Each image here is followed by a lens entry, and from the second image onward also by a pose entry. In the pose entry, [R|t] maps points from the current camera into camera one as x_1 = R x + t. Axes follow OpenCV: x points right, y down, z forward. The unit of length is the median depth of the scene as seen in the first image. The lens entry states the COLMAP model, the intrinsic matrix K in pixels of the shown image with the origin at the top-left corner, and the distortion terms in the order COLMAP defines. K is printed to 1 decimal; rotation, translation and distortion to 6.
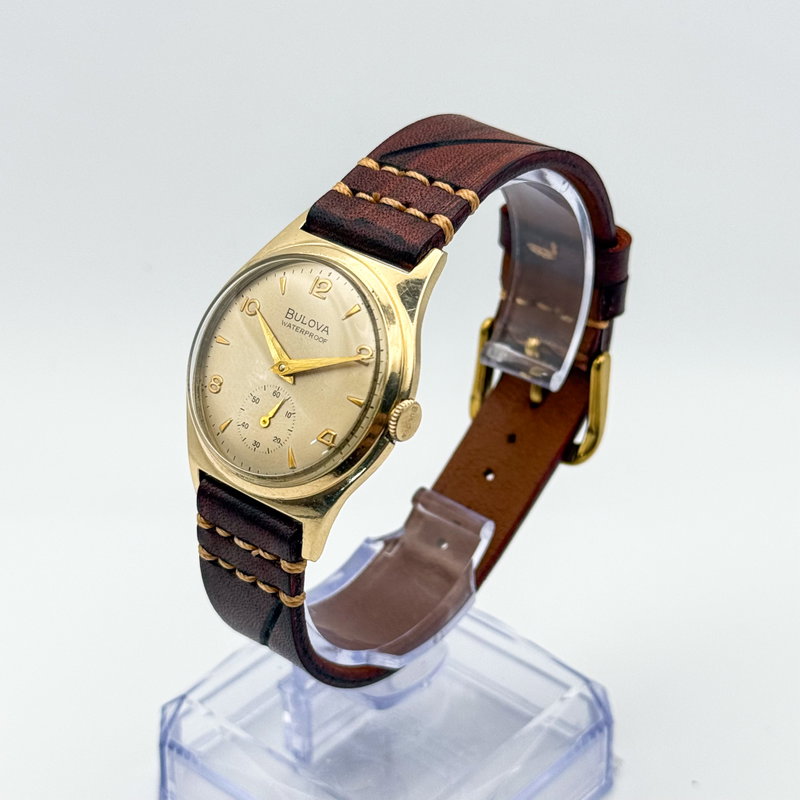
lens RADIAL K [[1880.4, 0, 400.0], [0, 1880.4, 400.0], [0, 0, 1]] dist [0.231016, -0.215405]
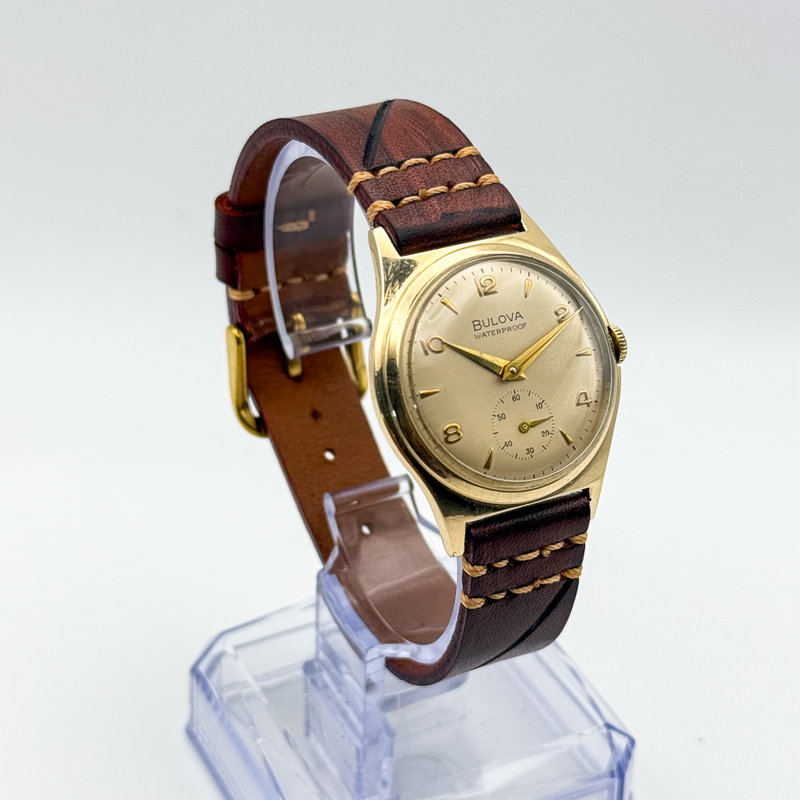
lens RADIAL K [[1880.4, 0, 400.0], [0, 1880.4, 400.0], [0, 0, 1]] dist [0.231016, -0.215405]
pose [[0.363258, -0.489231, 0.792904, -0.846627], [0.454896, 0.835838, 0.307318, -0.324004], [-0.813089, 0.249053, 0.526174, 0.515704]]
